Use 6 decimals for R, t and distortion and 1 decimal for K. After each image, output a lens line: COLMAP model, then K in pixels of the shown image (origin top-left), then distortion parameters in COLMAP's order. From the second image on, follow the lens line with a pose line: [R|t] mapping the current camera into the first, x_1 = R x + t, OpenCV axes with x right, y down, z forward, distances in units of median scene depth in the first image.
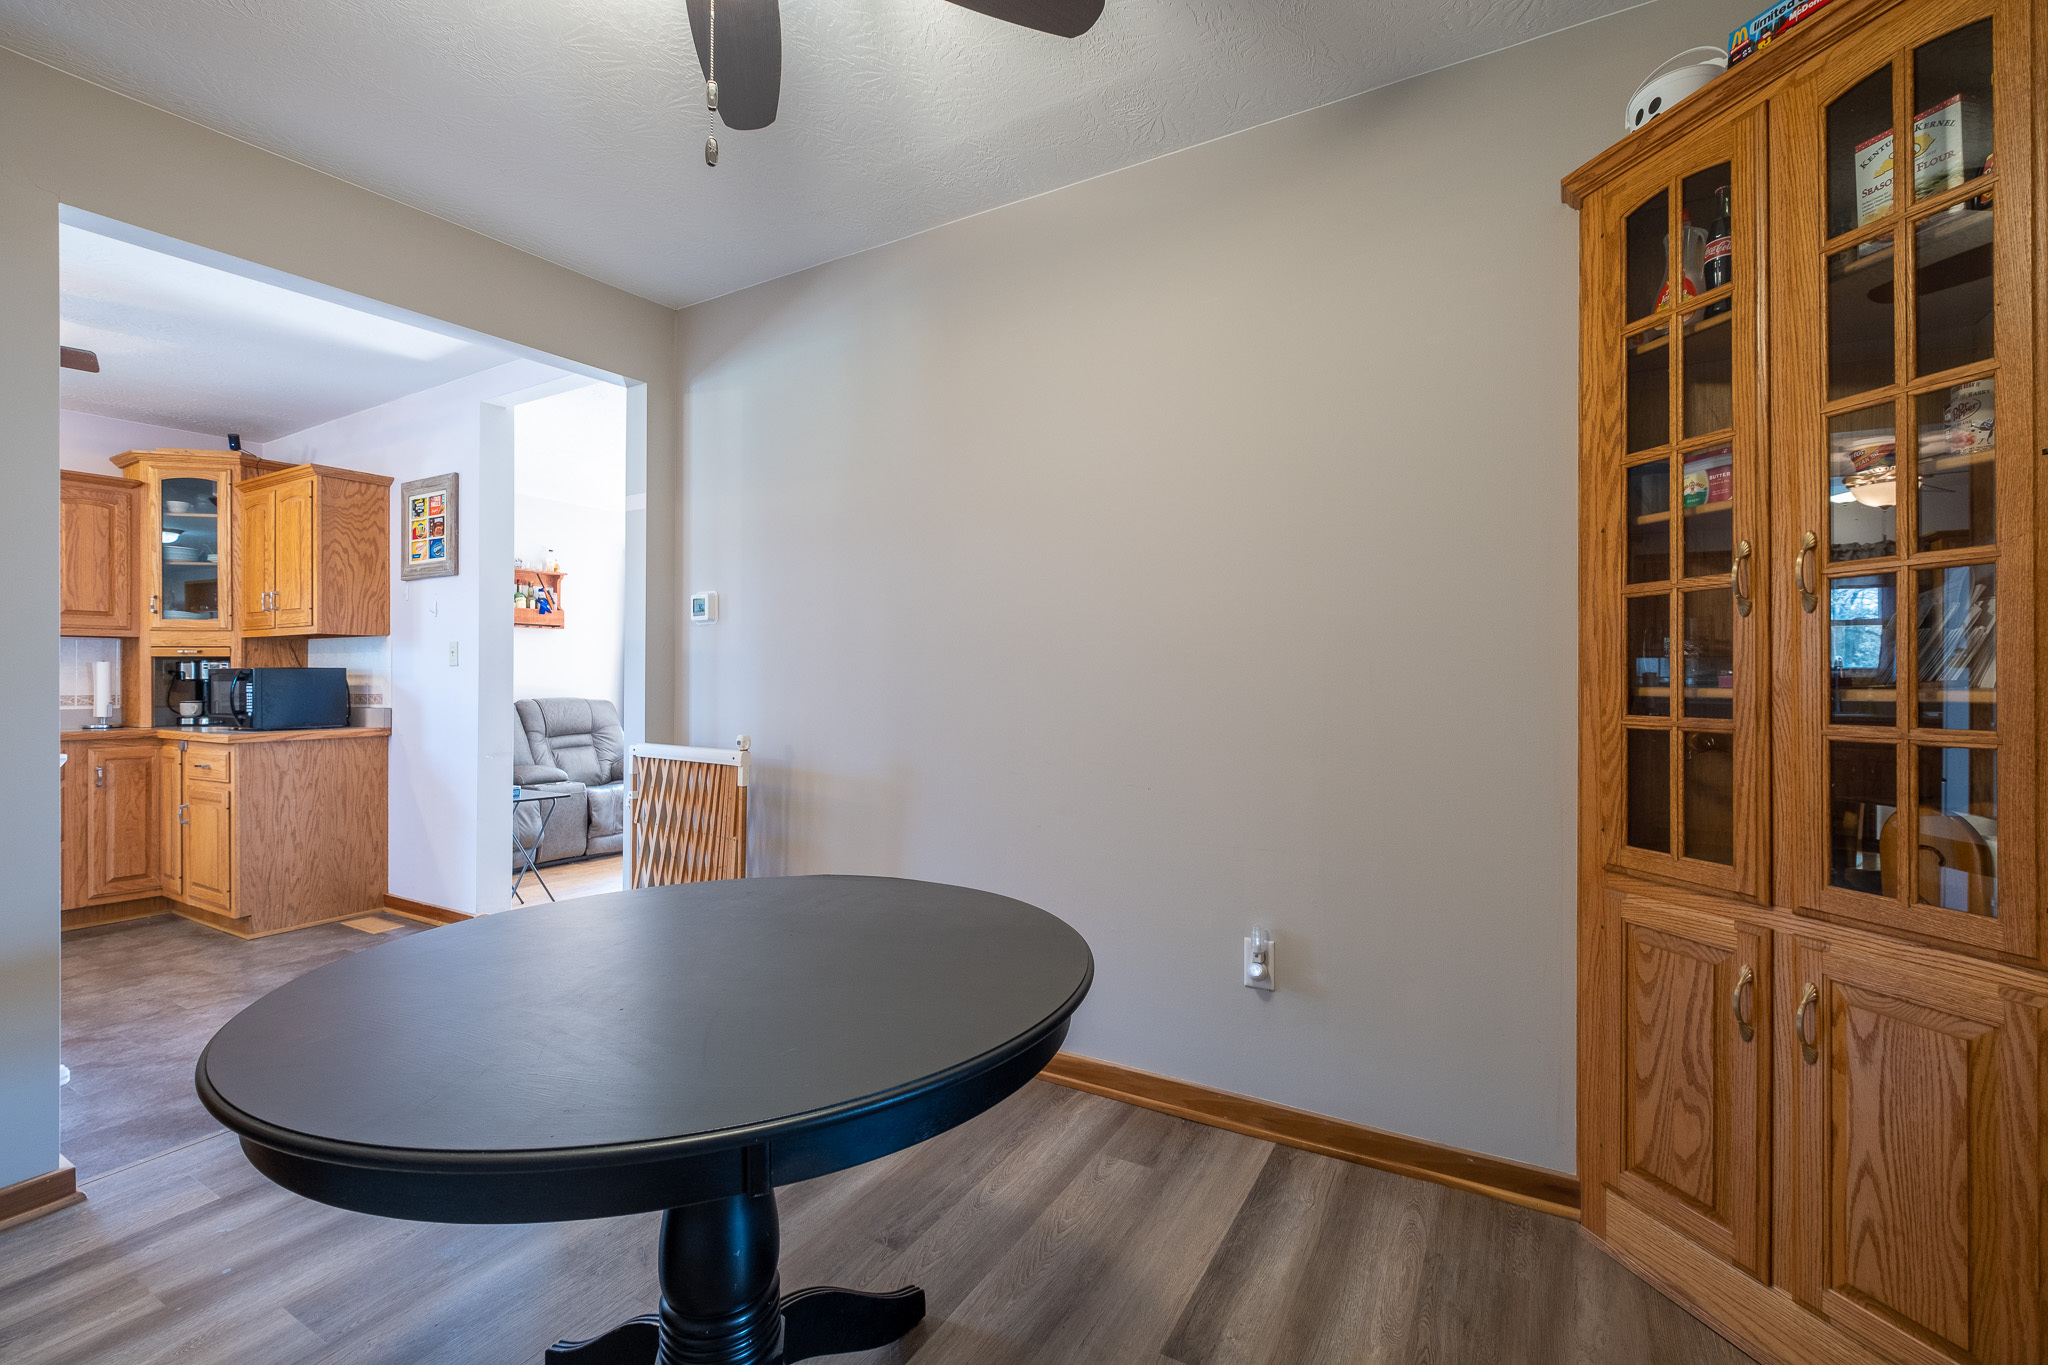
lens RADIAL K [[903.6, 0, 1010.2], [0, 903.6, 667.0], [0, 0, 1]] dist [-0.000624, -0.000217]
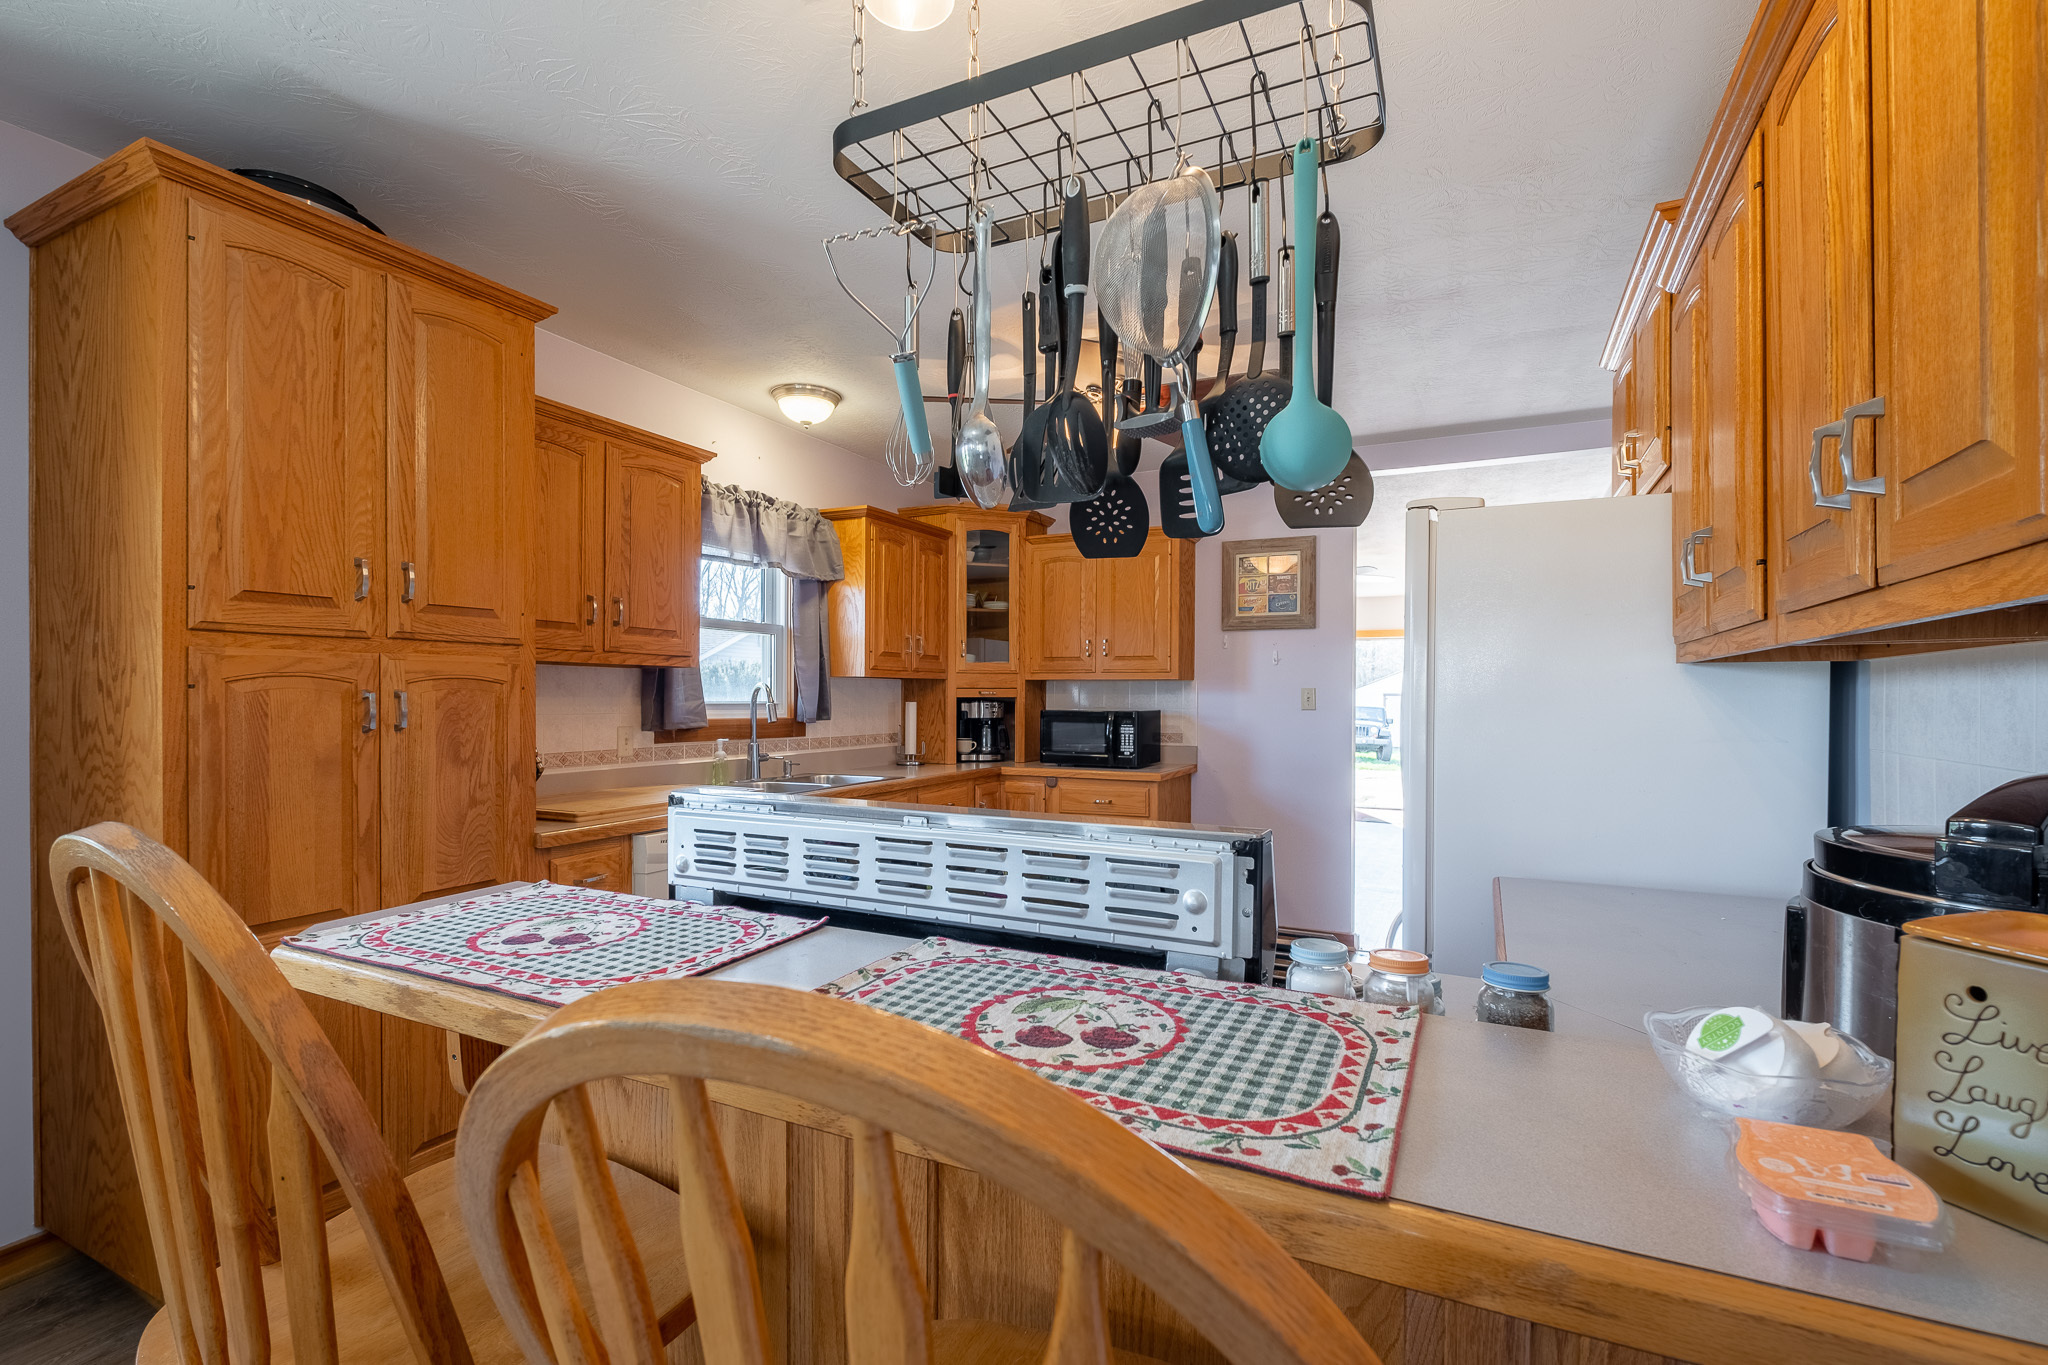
lens RADIAL K [[913.2, 0, 1019.4], [0, 913.2, 697.1], [0, 0, 1]] dist [0.003077, 0.000182]
pose [[0.997469, 0.014343, 0.069644, -0.952138], [-0.014769, 0.999875, 0.005611, -0.018583], [-0.069555, -0.006625, 0.997556, -0.081399]]
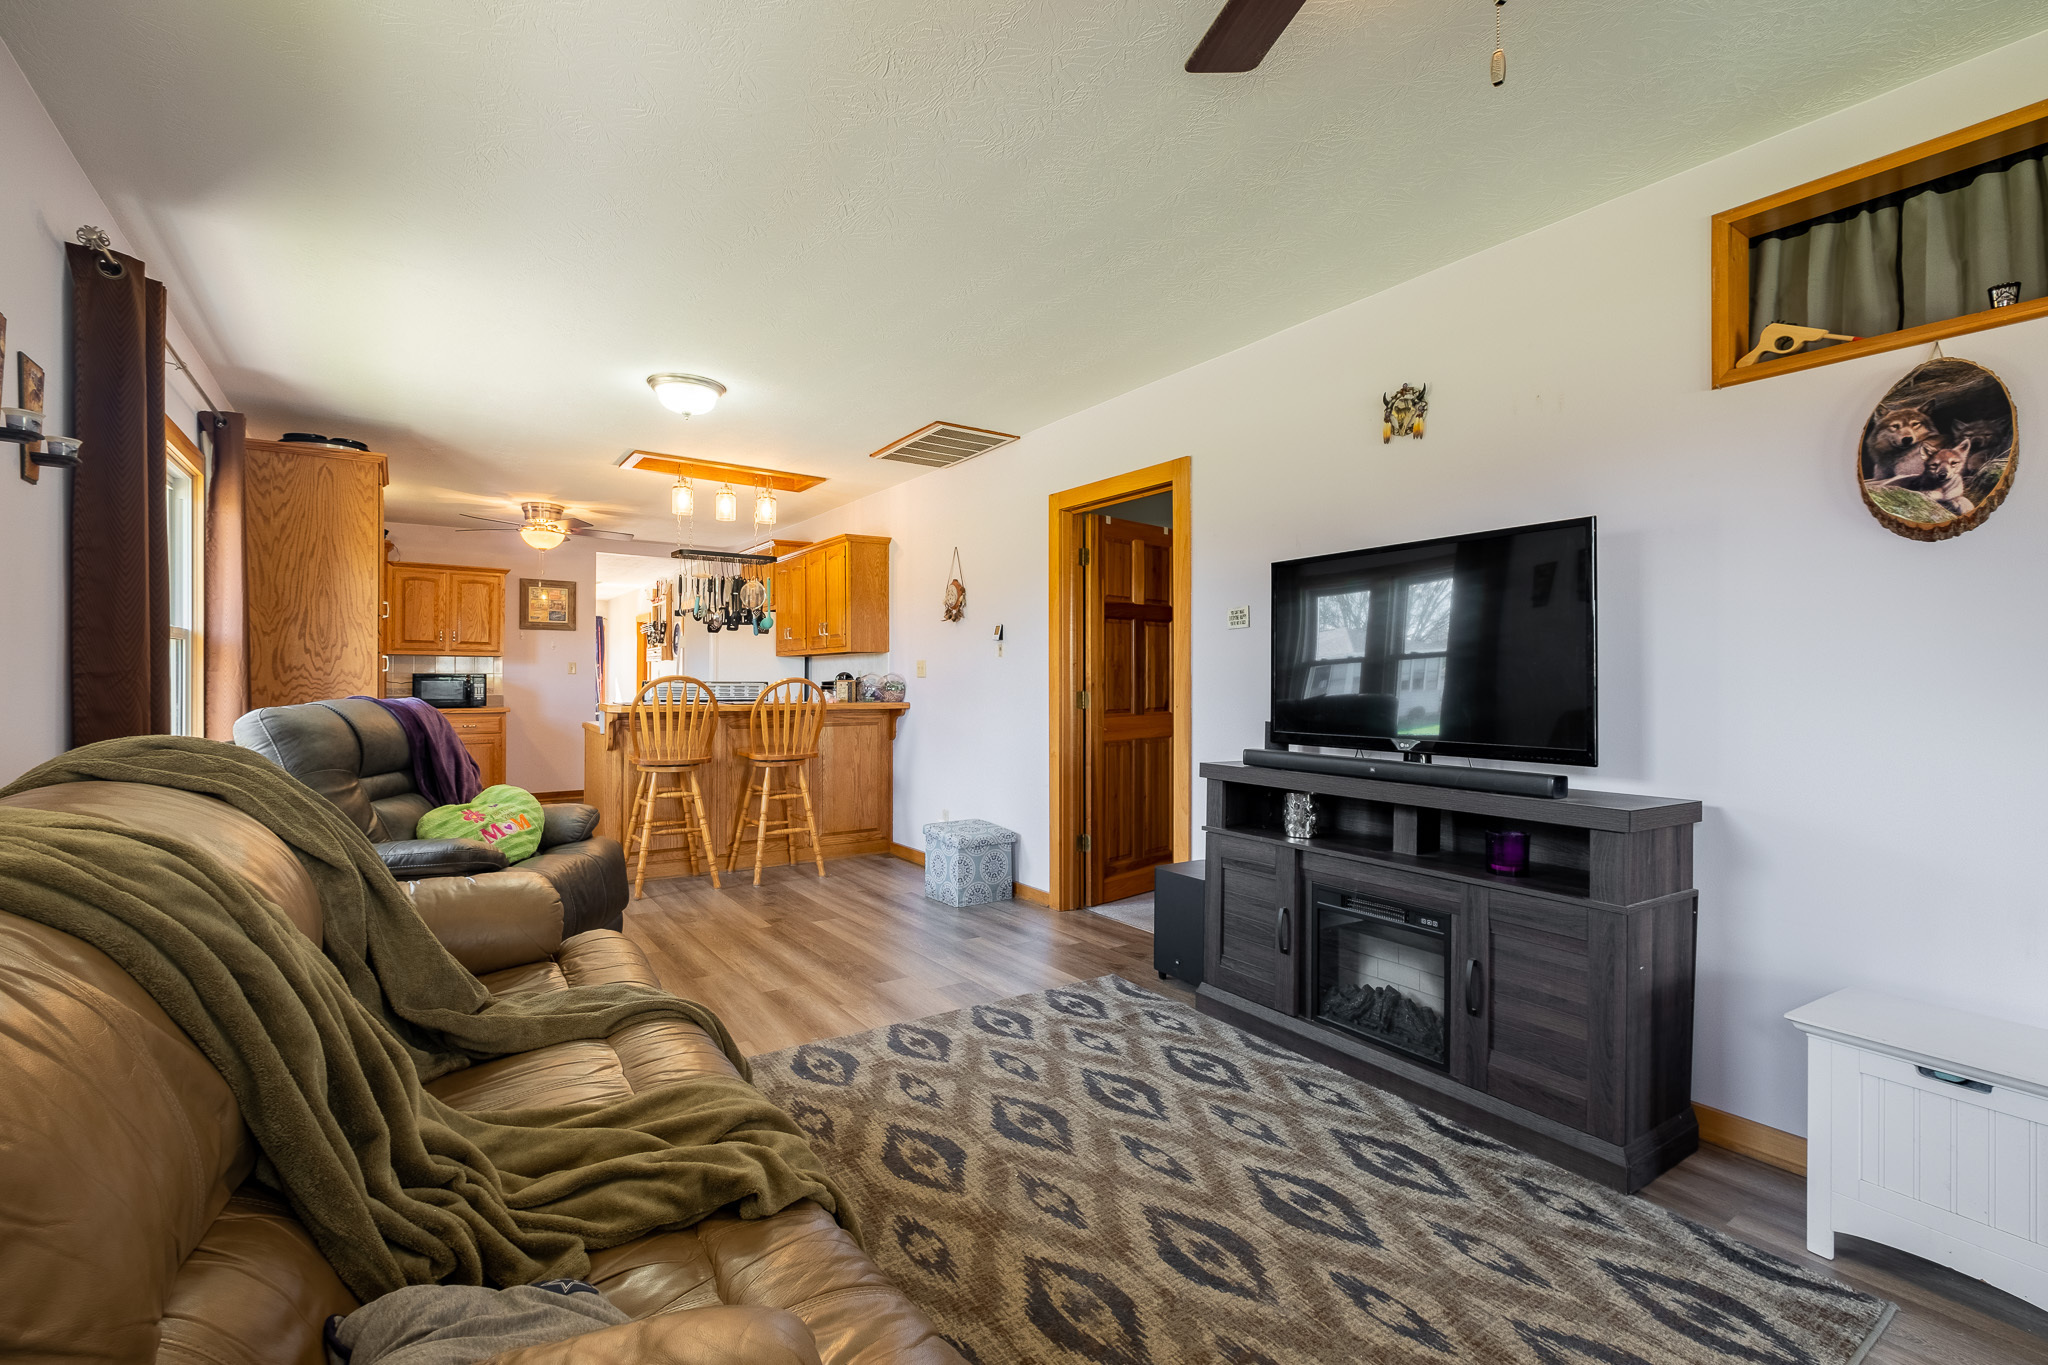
lens RADIAL K [[909.2, 0, 1023.1], [0, 909.2, 675.9], [0, 0, 1]] dist [-0.000174, -0.000652]
pose [[0.422866, 0.019261, 0.905988, -1.900107], [-0.014763, 0.999788, -0.014365, 0.014313], [-0.906072, -0.007301, 0.423060, -0.761536]]
